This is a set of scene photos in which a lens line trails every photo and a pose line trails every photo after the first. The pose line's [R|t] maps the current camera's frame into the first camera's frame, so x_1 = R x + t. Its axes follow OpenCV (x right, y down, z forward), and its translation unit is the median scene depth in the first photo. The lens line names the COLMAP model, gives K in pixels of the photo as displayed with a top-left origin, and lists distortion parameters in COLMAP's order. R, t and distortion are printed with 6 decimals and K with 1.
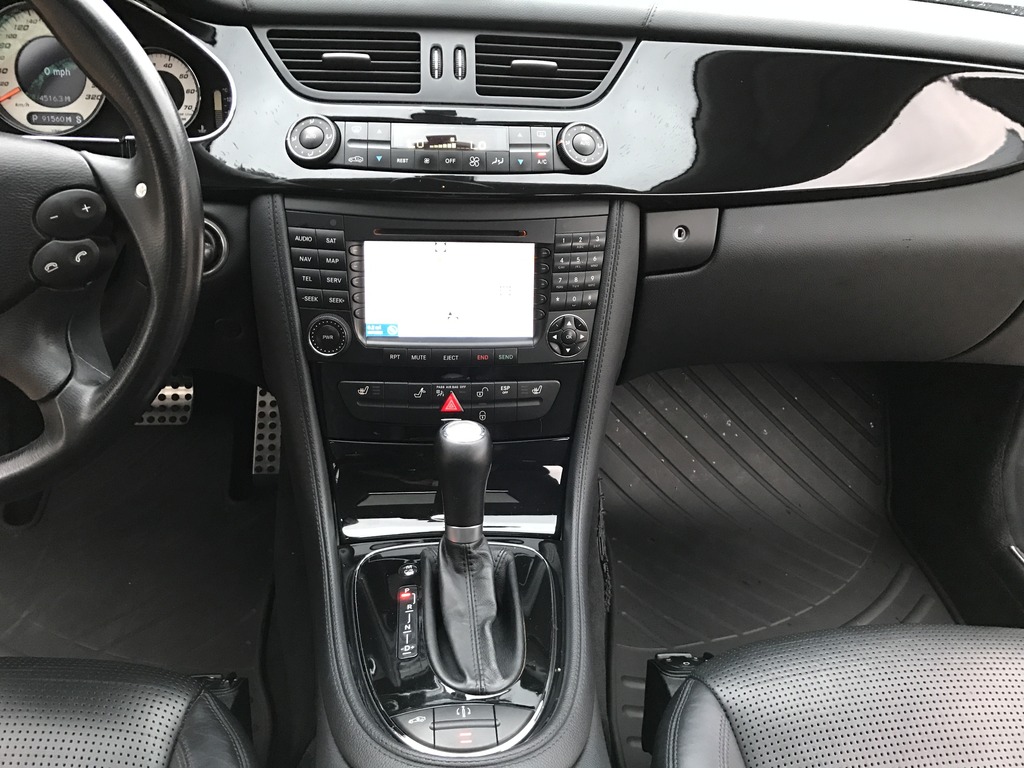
lens RADIAL K [[847.3, 0, 500.0], [0, 847.3, 378.8], [0, 0, 1]] dist [0.057273, -0.099301]
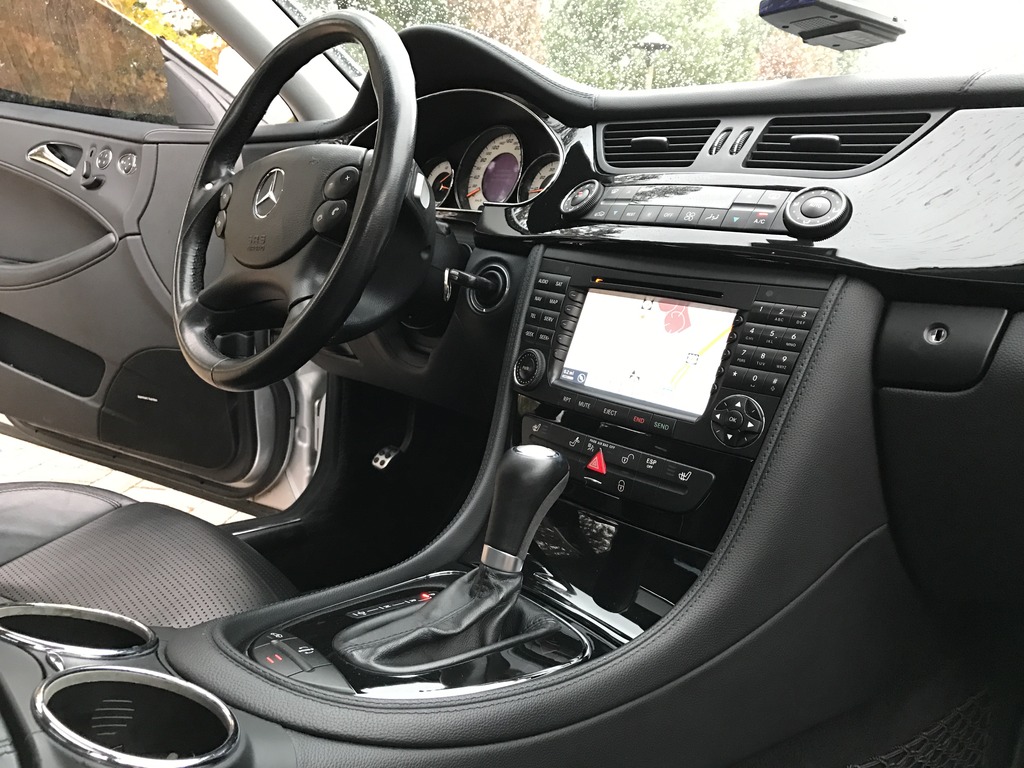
lens RADIAL K [[847.3, 0, 500.0], [0, 847.3, 378.8], [0, 0, 1]] dist [0.057273, -0.099301]
pose [[0.614005, 0.147761, -0.775348, 0.574729], [-0.417823, 0.894247, -0.160458, 0.140047], [0.669643, 0.422481, 0.610809, 0.339413]]
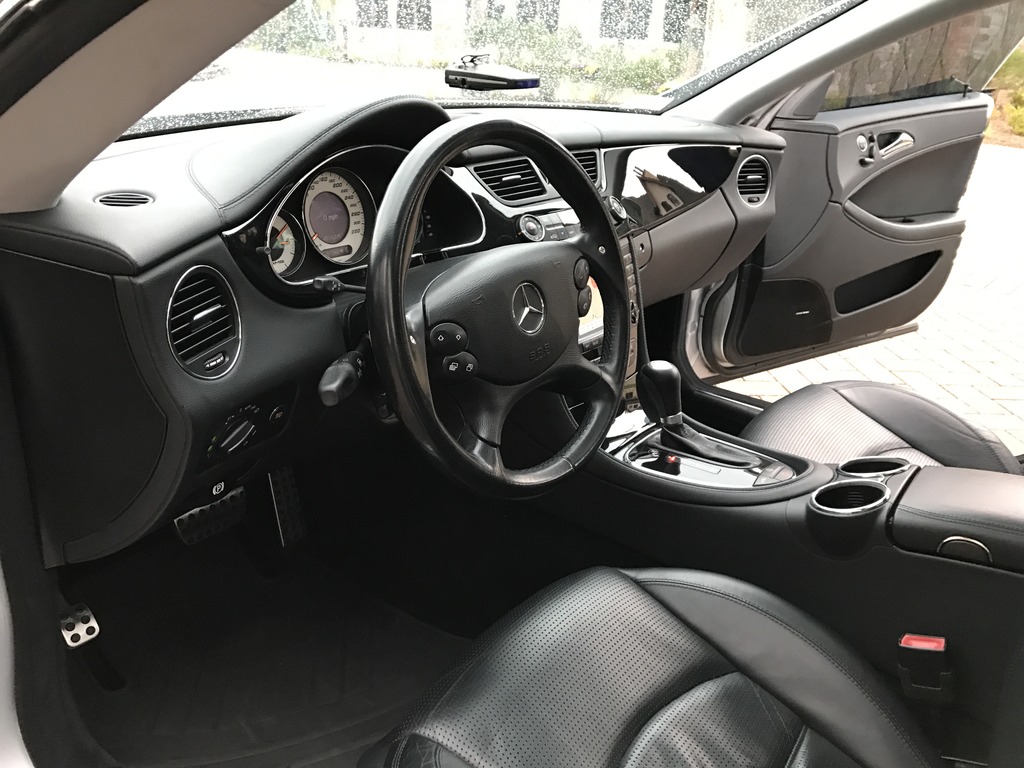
lens RADIAL K [[847.3, 0, 500.0], [0, 847.3, 378.8], [0, 0, 1]] dist [0.057273, -0.099301]
pose [[0.676123, -0.285333, 0.679296, -1.371509], [0.332489, 0.940913, 0.064288, -0.130154], [-0.657502, 0.182392, 0.731043, -0.085597]]
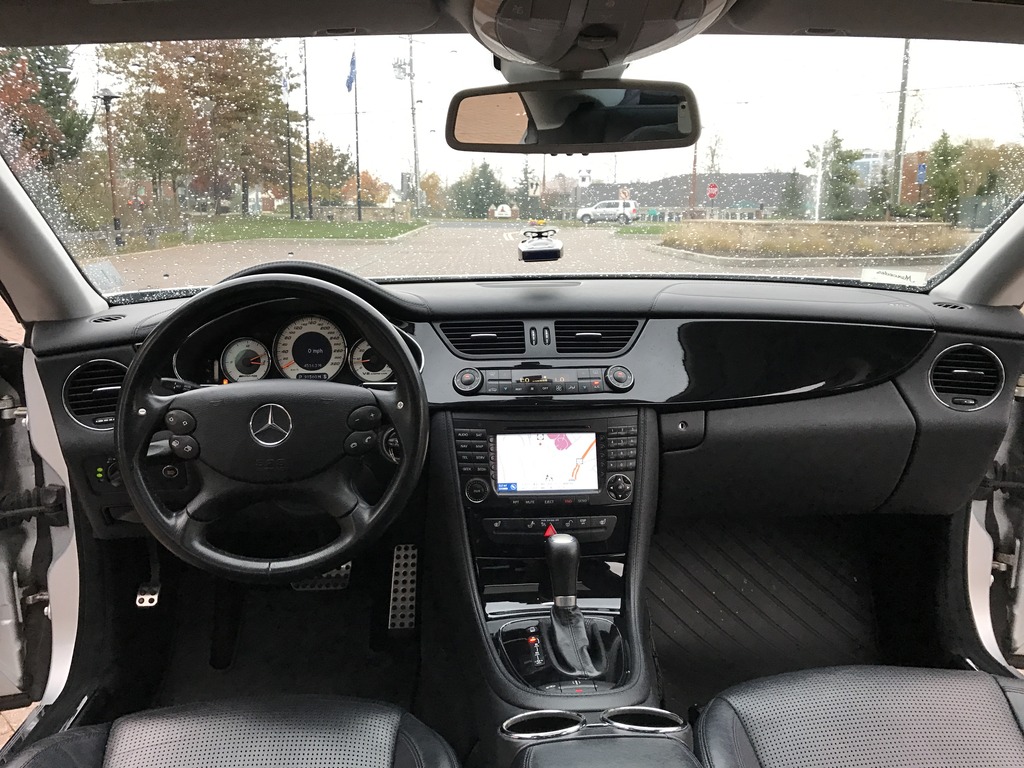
lens RADIAL K [[847.3, 0, 500.0], [0, 847.3, 378.8], [0, 0, 1]] dist [0.057273, -0.099301]
pose [[0.998298, -0.042909, -0.039494, -0.078370], [0.029660, 0.956666, -0.289672, 0.222044], [0.050212, 0.288008, 0.956311, -0.664111]]
